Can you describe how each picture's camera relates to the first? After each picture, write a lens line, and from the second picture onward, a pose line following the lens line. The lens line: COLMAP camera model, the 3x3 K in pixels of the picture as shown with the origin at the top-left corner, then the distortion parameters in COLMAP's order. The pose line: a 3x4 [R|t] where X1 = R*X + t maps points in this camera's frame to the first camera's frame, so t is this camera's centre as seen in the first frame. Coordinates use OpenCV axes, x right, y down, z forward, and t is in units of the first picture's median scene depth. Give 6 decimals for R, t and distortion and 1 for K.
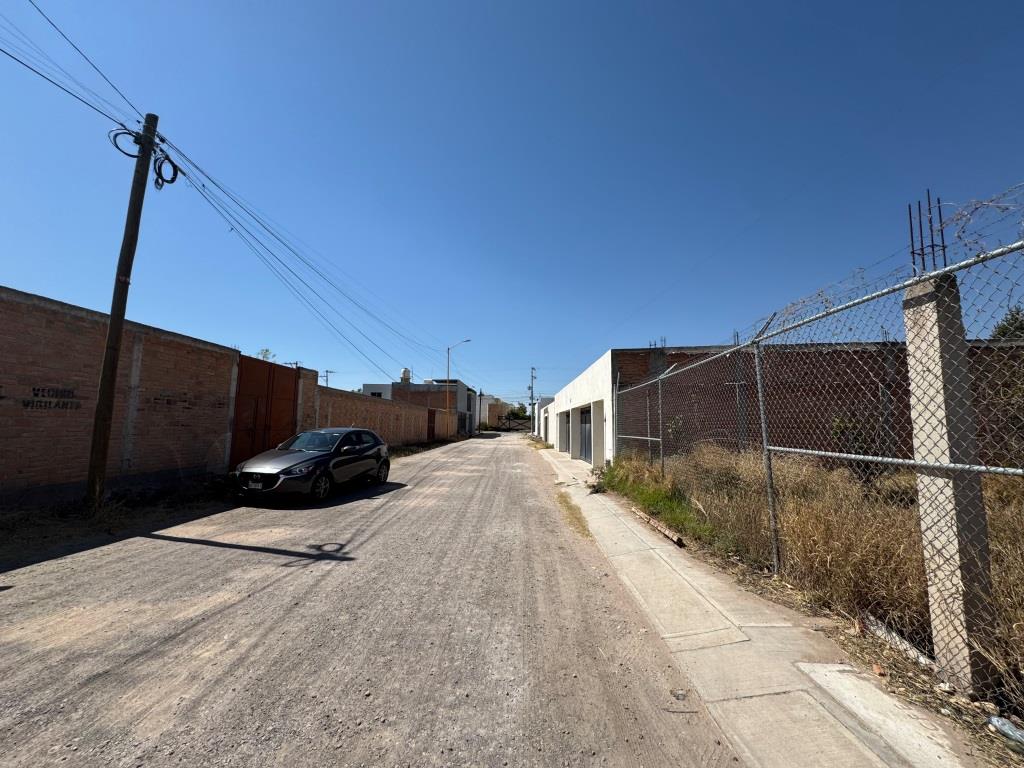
lens RADIAL K [[407.5, 0, 511.9], [0, 407.5, 382.5], [0, 0, 1]] dist [-0.001491, 0.000424]
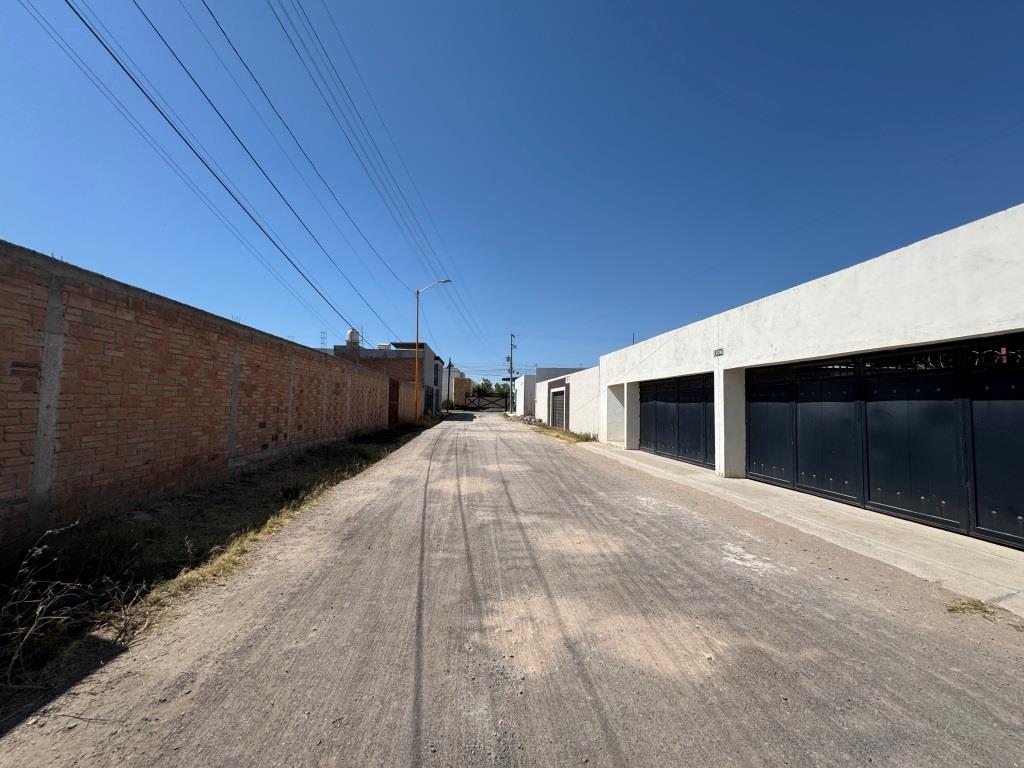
lens RADIAL K [[407.5, 0, 511.9], [0, 407.5, 382.5], [0, 0, 1]] dist [-0.001491, 0.000424]
pose [[0.993246, 0.010458, 0.115556, -0.563639], [-0.016591, 0.998497, 0.052242, 0.226651], [-0.114836, -0.053806, 0.991926, 2.179945]]
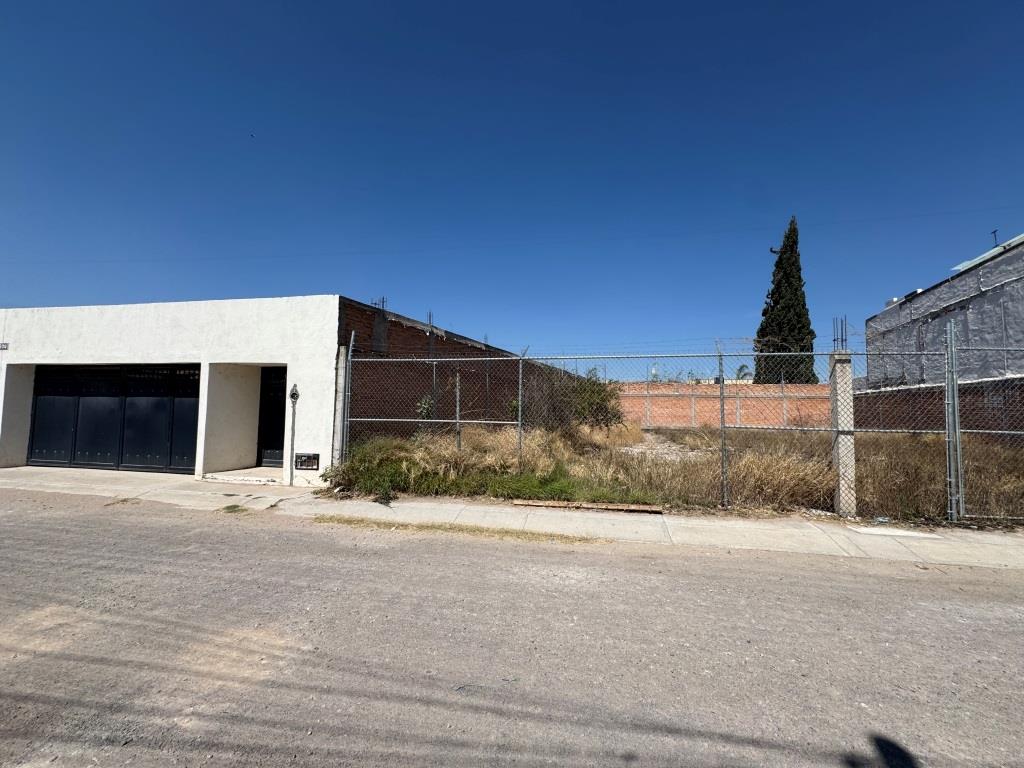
lens RADIAL K [[407.5, 0, 511.9], [0, 407.5, 382.5], [0, 0, 1]] dist [-0.001491, 0.000424]
pose [[0.170533, 0.047167, 0.984222, -0.854807], [-0.118789, 0.992553, -0.026984, 0.110938], [-0.978165, -0.112313, 0.174866, 1.281055]]
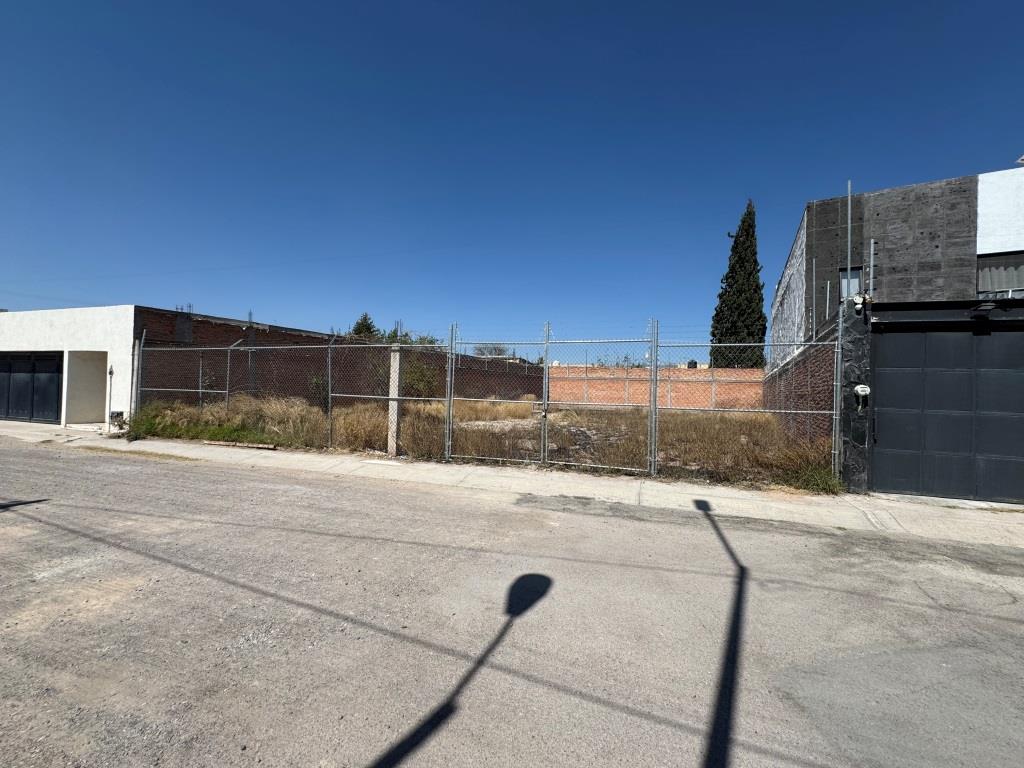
lens RADIAL K [[407.5, 0, 511.9], [0, 407.5, 382.5], [0, 0, 1]] dist [-0.001491, 0.000424]
pose [[0.279118, 0.009238, 0.960212, -1.059461], [-0.125808, 0.991686, 0.027029, -0.080208], [-0.951980, -0.128347, 0.277960, -0.484497]]
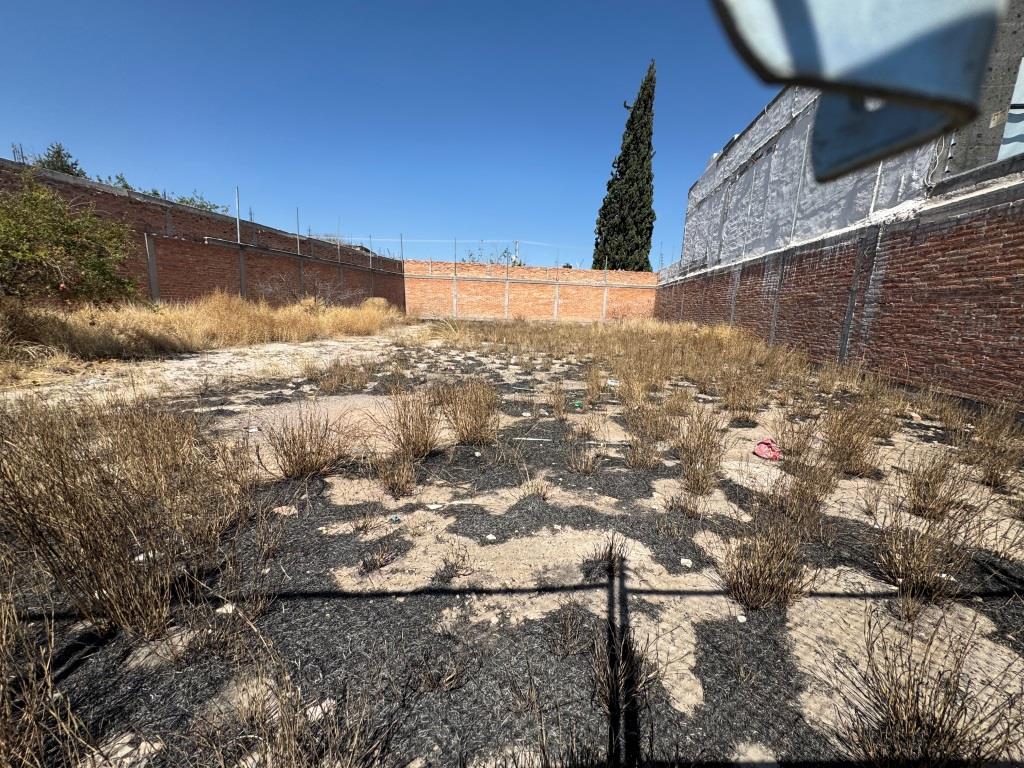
lens RADIAL K [[407.5, 0, 511.9], [0, 407.5, 382.5], [0, 0, 1]] dist [-0.001491, 0.000424]
pose [[-0.067388, -0.205566, 0.976320, 0.524074], [-0.148956, 0.969651, 0.193880, 0.051677], [-0.986545, -0.132364, -0.095963, -0.141416]]
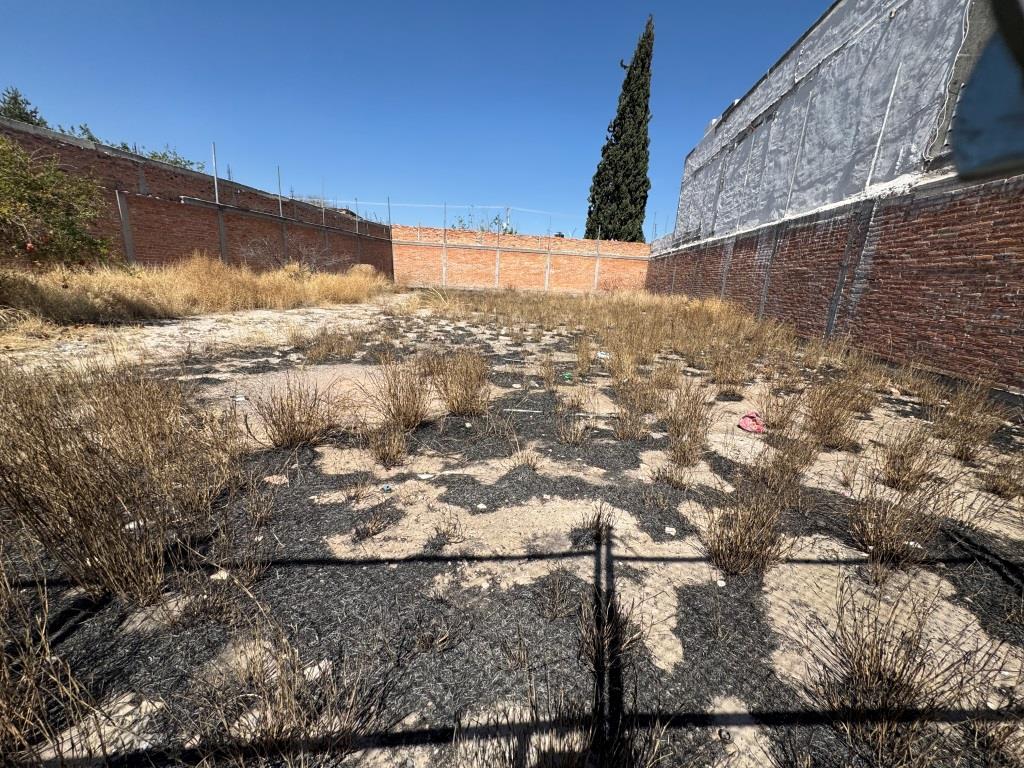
lens RADIAL K [[407.5, 0, 511.9], [0, 407.5, 382.5], [0, 0, 1]] dist [-0.001491, 0.000424]
pose [[-0.089849, -0.275862, 0.956989, 0.526436], [-0.166287, 0.951542, 0.258680, 0.050900], [-0.981975, -0.135893, -0.131367, -0.138198]]
